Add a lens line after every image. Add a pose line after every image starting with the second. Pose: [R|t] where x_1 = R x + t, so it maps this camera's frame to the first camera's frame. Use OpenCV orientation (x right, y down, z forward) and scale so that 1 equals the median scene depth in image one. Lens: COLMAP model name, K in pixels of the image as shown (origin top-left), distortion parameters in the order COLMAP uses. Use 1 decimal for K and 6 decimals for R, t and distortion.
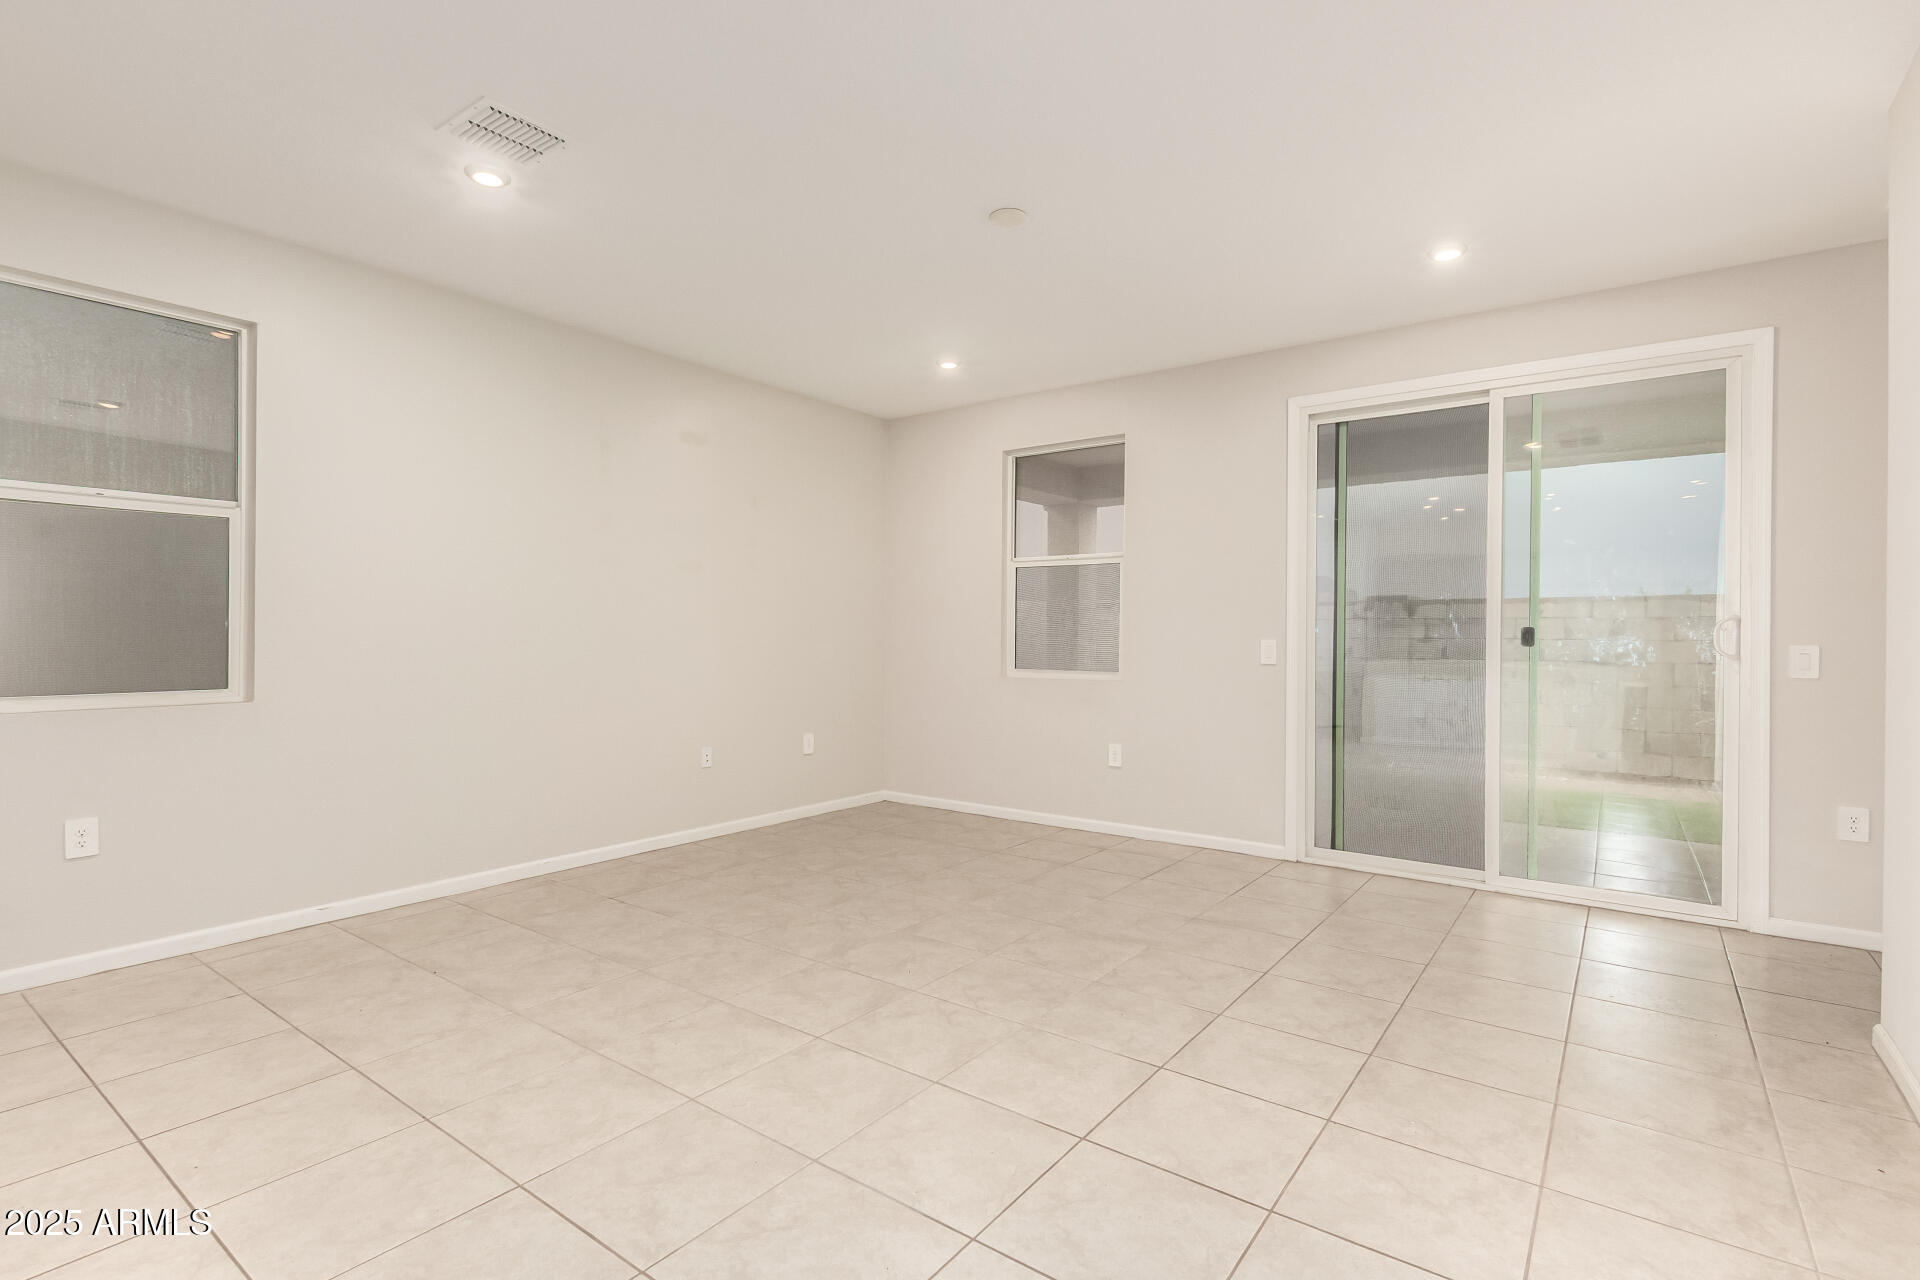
lens RADIAL K [[907.5, 0, 960.4], [0, 907.5, 625.4], [0, 0, 1]] dist [0.009573, -0.003422]
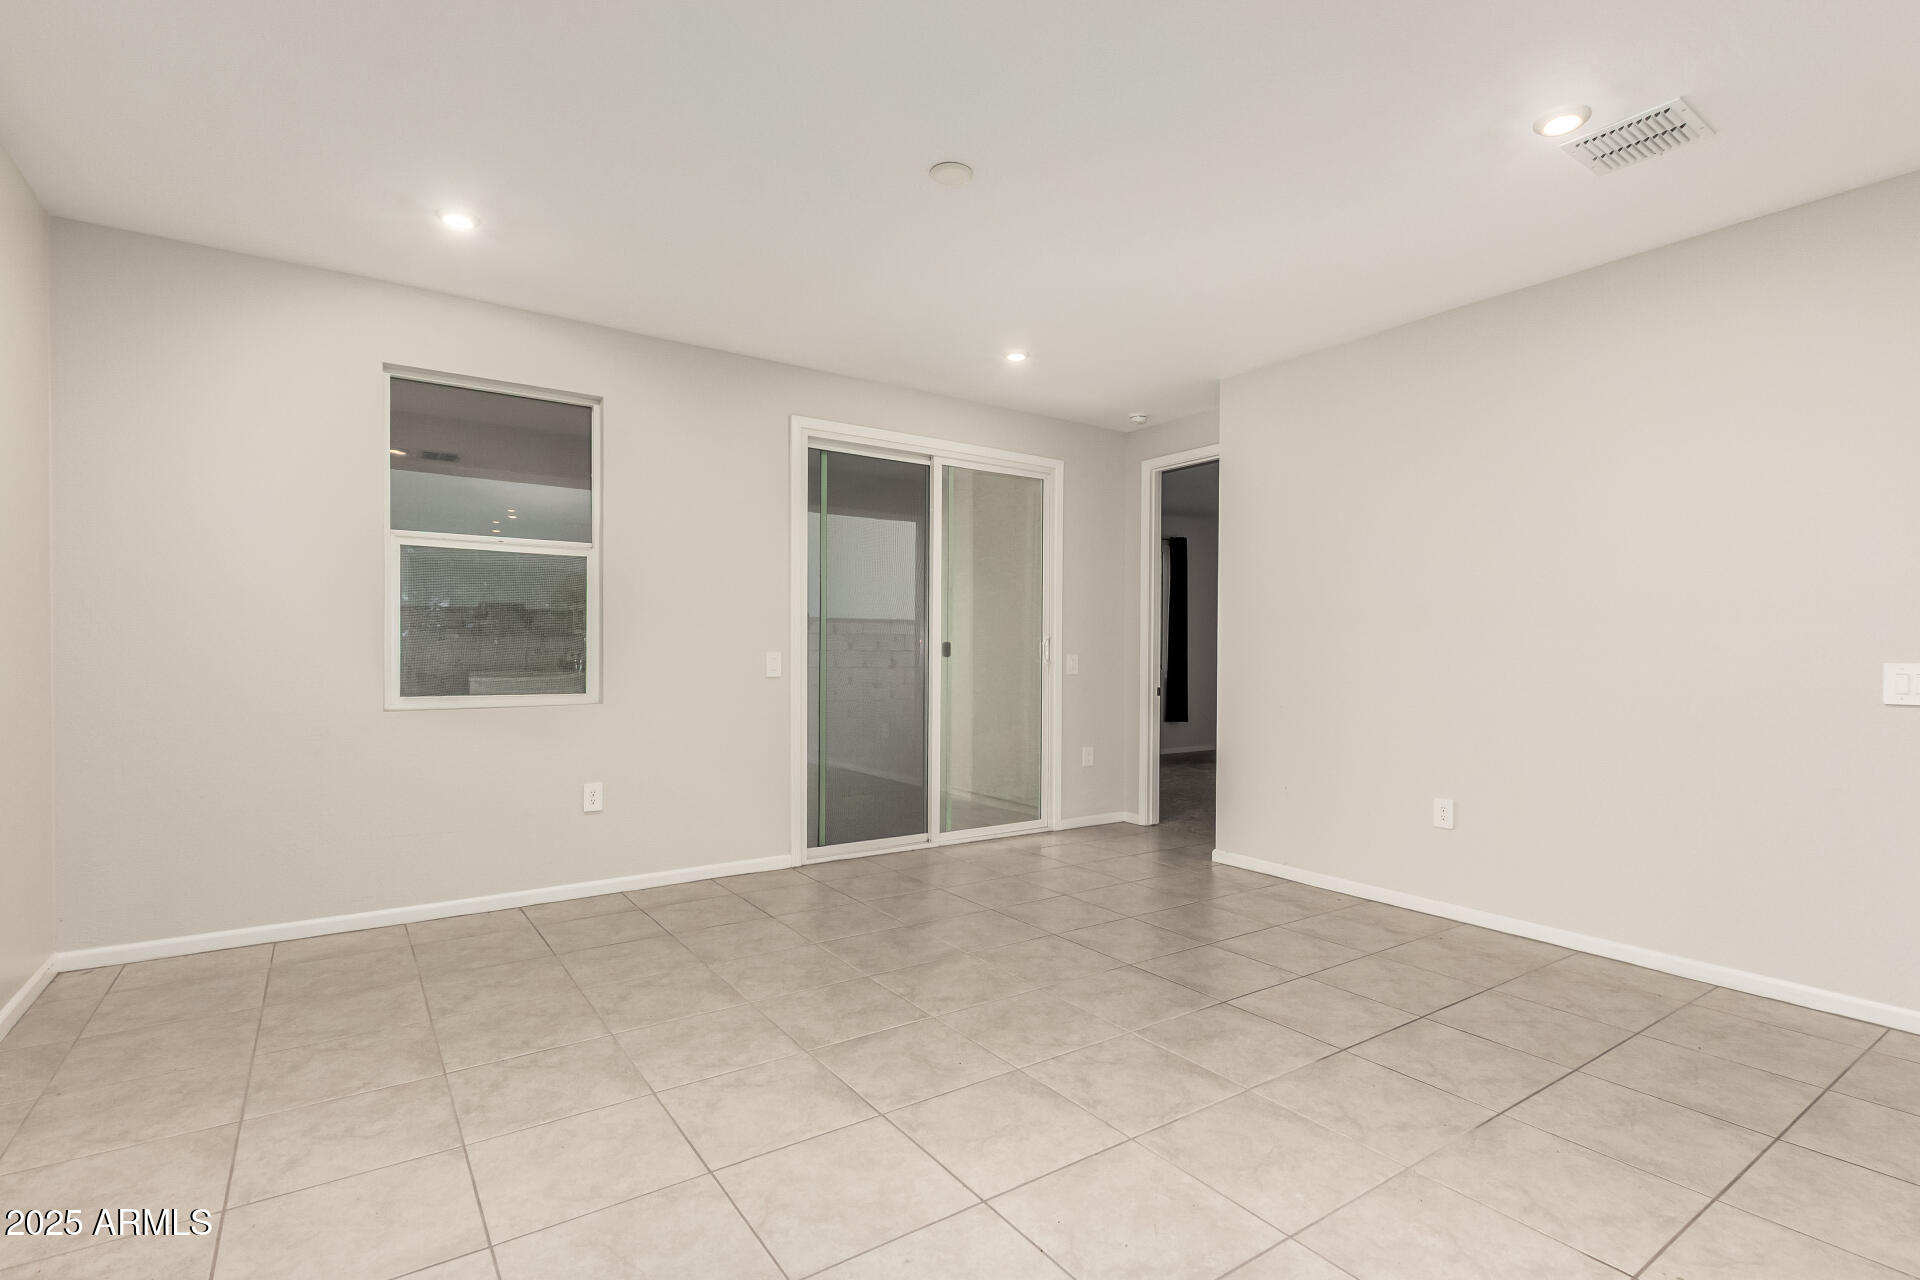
lens RADIAL K [[907.5, 0, 962.6], [0, 907.5, 656.2], [0, 0, 1]] dist [0.009573, -0.003422]
pose [[0.318102, -0.009380, 0.948010, -0.572107], [-0.015355, 0.999769, 0.015045, 0.001953], [-0.947932, -0.019342, 0.317884, 0.515511]]
